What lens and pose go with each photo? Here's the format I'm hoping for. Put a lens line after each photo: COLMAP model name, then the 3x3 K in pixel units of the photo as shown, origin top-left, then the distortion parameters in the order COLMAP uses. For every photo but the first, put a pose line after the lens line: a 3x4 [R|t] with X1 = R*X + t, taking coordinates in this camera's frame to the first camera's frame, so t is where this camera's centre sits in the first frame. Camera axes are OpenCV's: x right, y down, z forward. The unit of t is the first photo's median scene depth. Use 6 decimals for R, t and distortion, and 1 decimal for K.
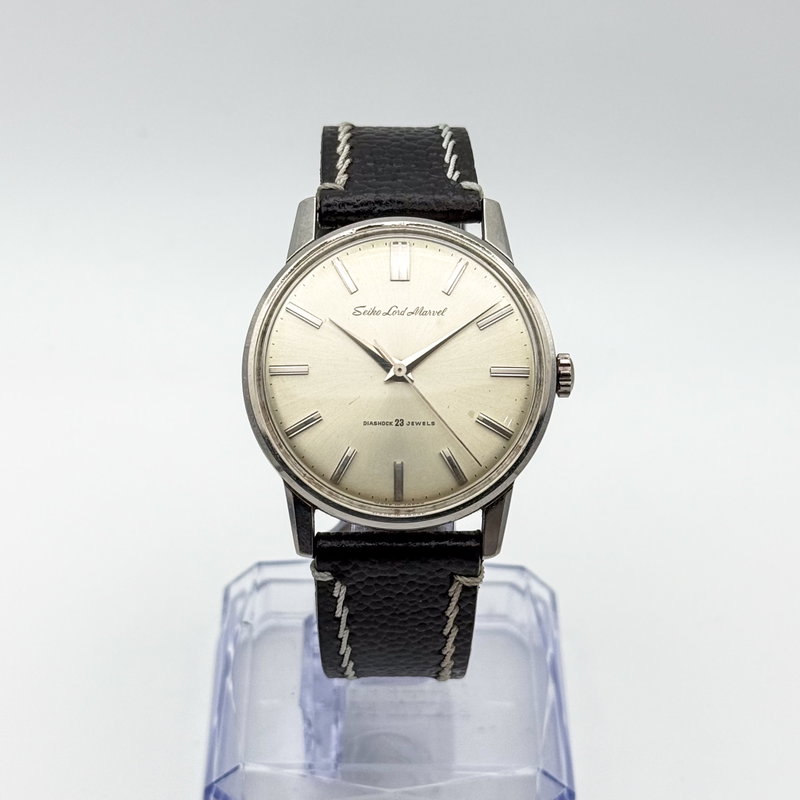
lens RADIAL K [[2173.1, 0, 401.1], [0, 2173.1, 395.2], [0, 0, 1]] dist [0.263903, 0.000000]
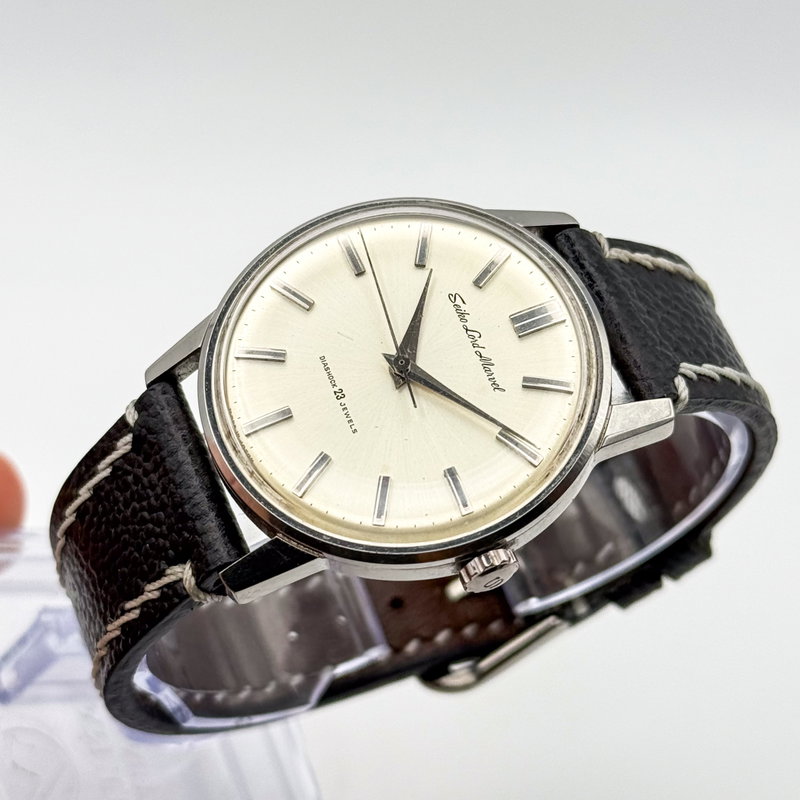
lens RADIAL K [[2173.1, 0, 404.4], [0, 2173.1, 403.7], [0, 0, 1]] dist [0.263903, 0.000000]
pose [[0.373871, 0.811290, -0.449475, 0.347324], [-0.911311, 0.411431, -0.015403, 0.005005], [0.172432, 0.415371, 0.893160, 0.322134]]
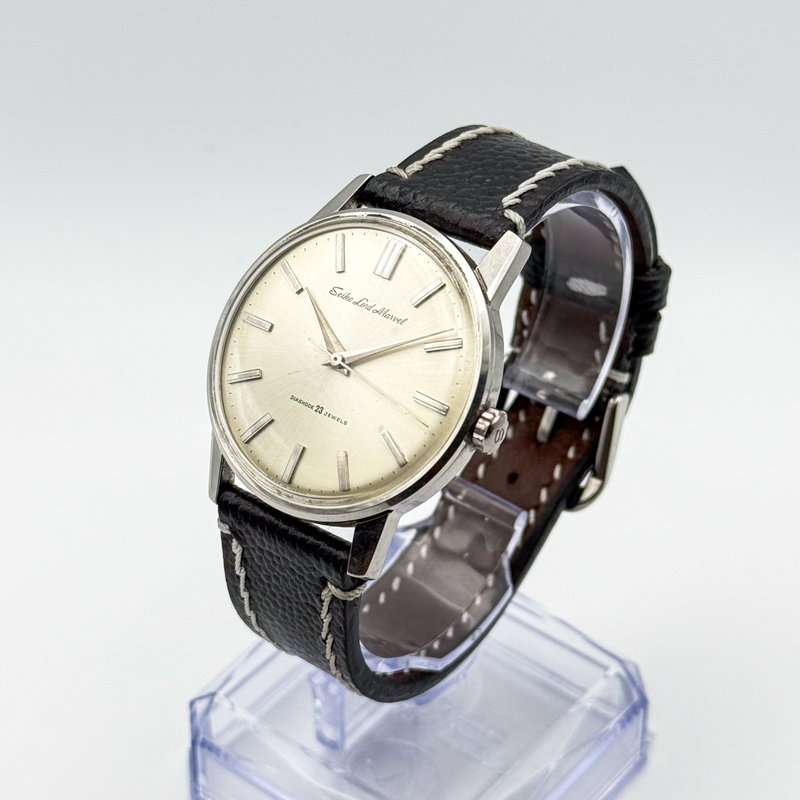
lens RADIAL K [[2173.1, 0, 396.5], [0, 2173.1, 404.4], [0, 0, 1]] dist [0.263903, 0.000000]
pose [[0.778367, 0.361759, -0.513104, 0.521528], [-0.364598, 0.925817, 0.099652, -0.098605], [0.511091, 0.109511, 0.852522, 0.179435]]
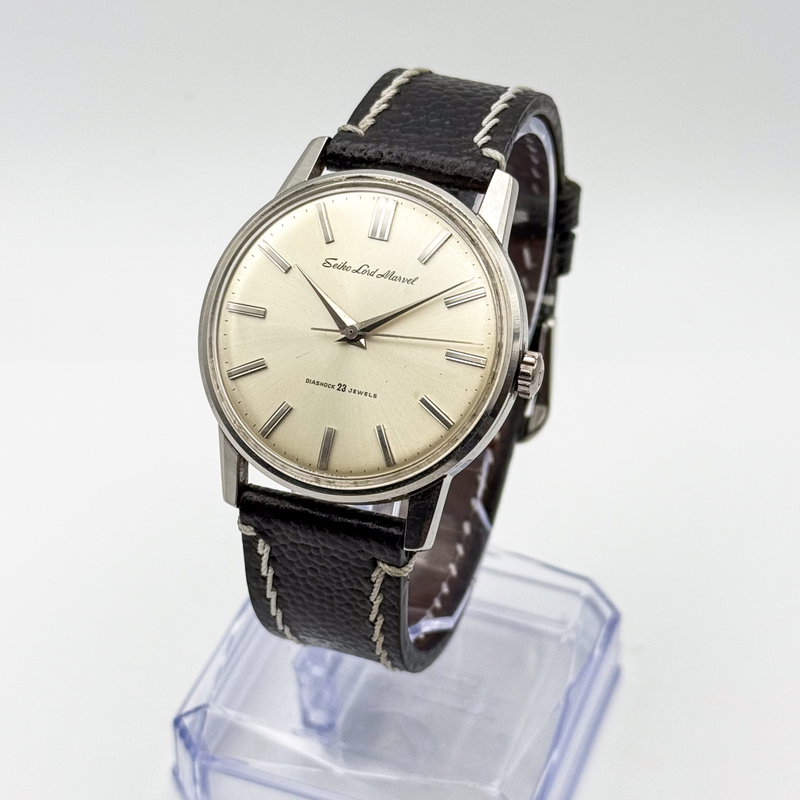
lens RADIAL K [[2173.1, 0, 399.7], [0, 2173.1, 394.1], [0, 0, 1]] dist [0.263903, 0.000000]
pose [[0.933527, 0.205492, -0.293769, 0.294502], [-0.198365, 0.978629, 0.054198, -0.039857], [0.298628, 0.007678, 0.954339, 0.111727]]
